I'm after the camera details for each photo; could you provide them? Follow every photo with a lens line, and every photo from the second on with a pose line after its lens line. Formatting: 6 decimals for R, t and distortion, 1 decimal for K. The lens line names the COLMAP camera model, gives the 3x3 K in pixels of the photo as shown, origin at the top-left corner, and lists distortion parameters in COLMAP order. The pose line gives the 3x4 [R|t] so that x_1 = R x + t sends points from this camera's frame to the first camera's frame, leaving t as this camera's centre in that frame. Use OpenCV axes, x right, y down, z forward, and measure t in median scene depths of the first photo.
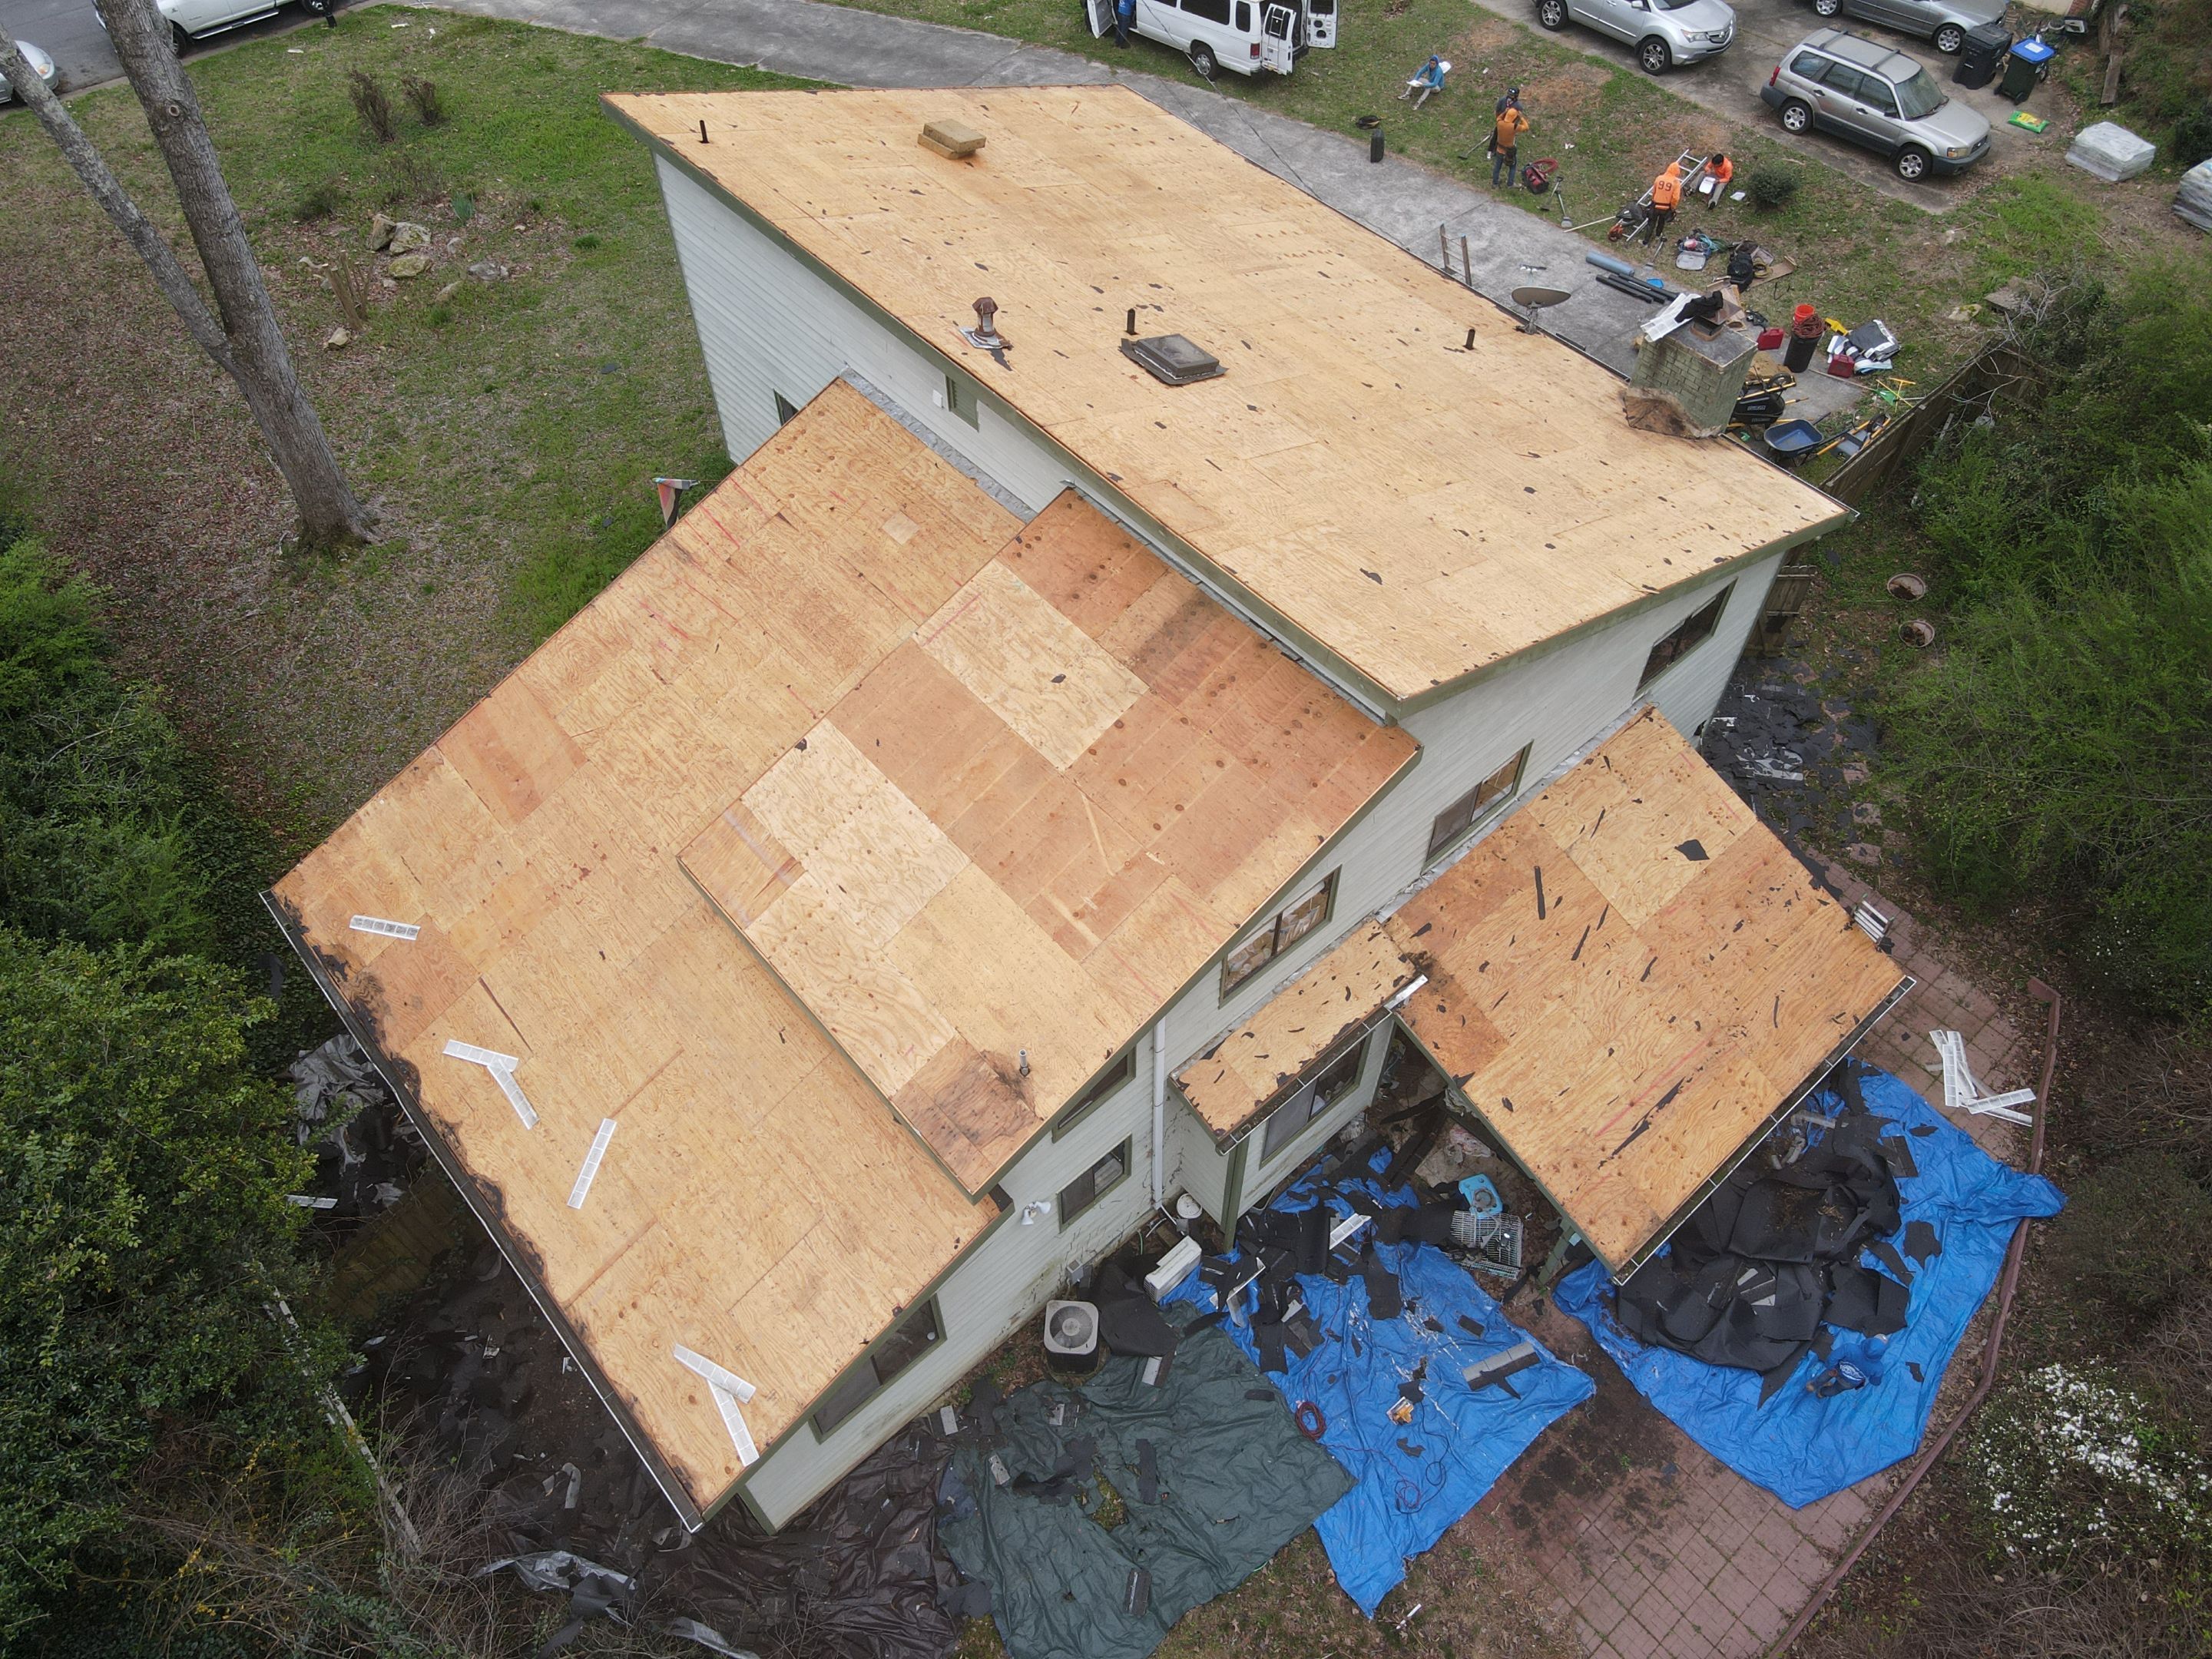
lens RADIAL K [[1618.1, 0, 1109.5], [0, 1618.1, 817.5], [0, 0, 1]] dist [0.008372, 0.010343]
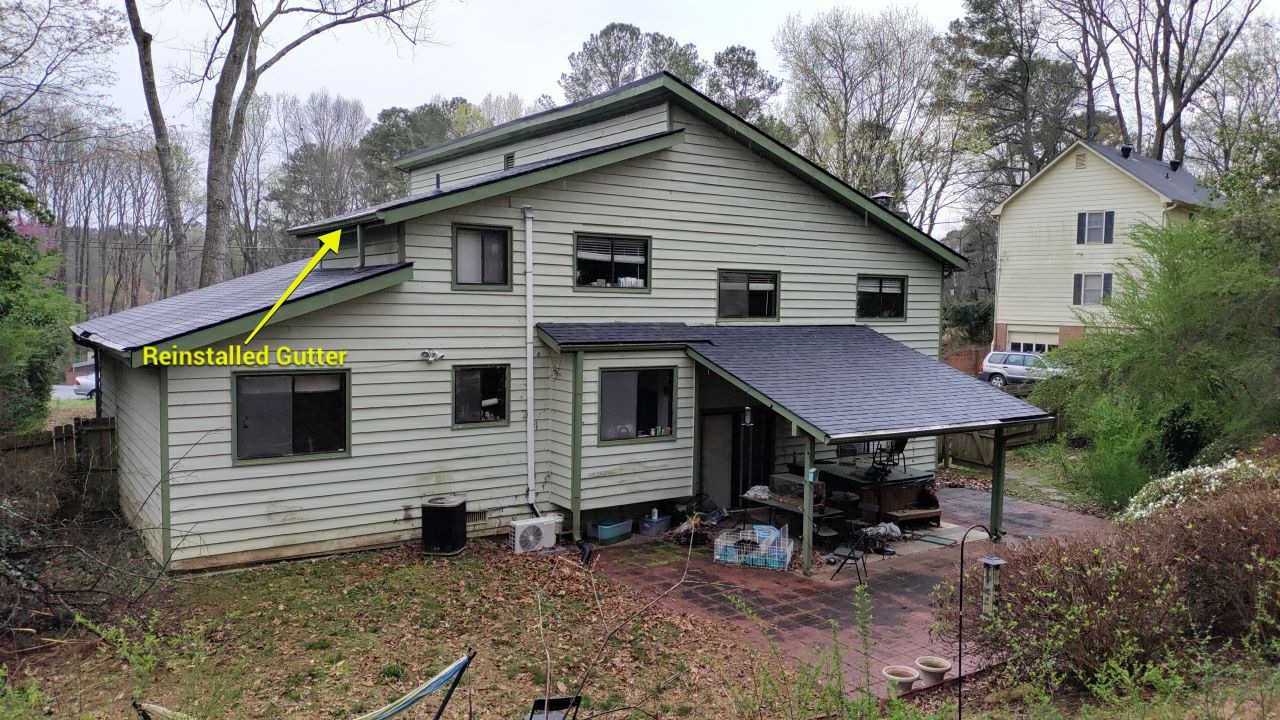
lens RADIAL K [[934.9, 0, 643.5], [0, 934.9, 356.8], [0, 0, 1]] dist [0.074164, -0.100227]
pose [[0.992981, 0.027286, -0.115085, 0.167151], [-0.104761, 0.654567, -0.748710, 0.581157], [0.054902, 0.755512, 0.652831, 0.278512]]
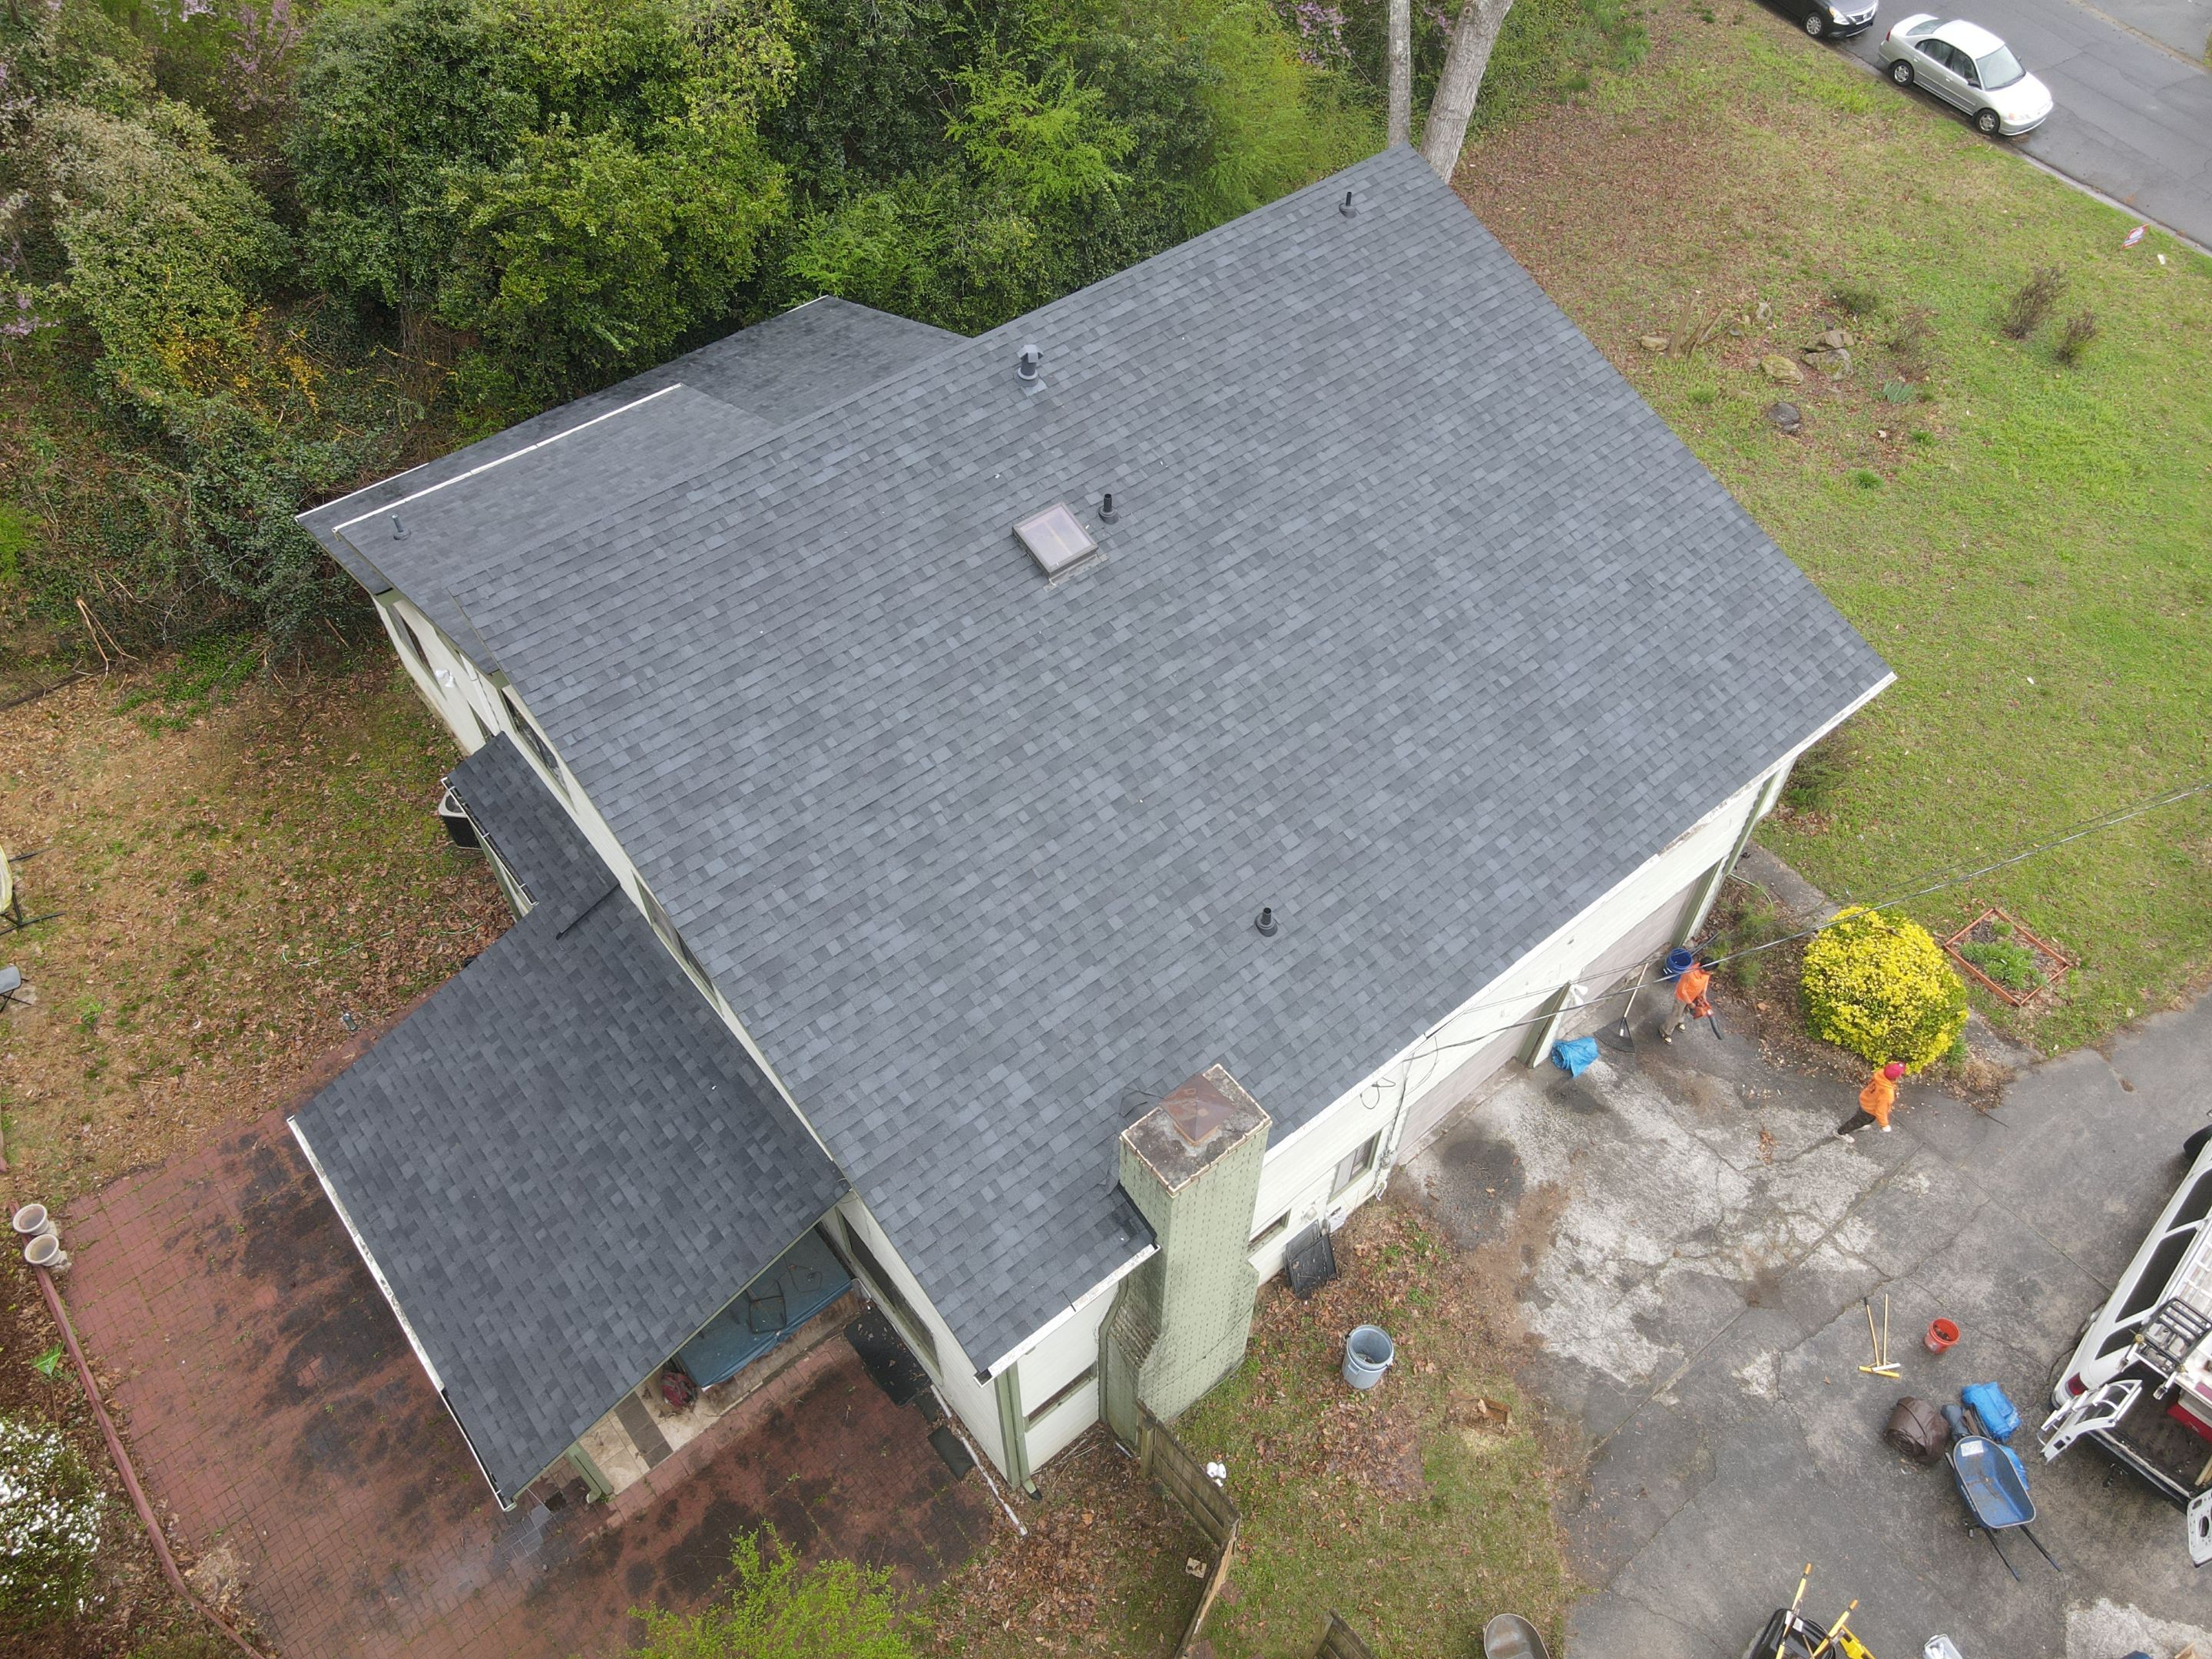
lens RADIAL K [[1632.3, 0, 1107.0], [0, 1632.3, 817.1], [0, 0, 1]] dist [-0.014577, 0.049555]
pose [[-0.041021, 0.776893, -0.628295, 0.564635], [-0.797182, 0.353640, 0.489326, -0.527277], [0.602344, 0.520938, 0.604818, 0.375332]]
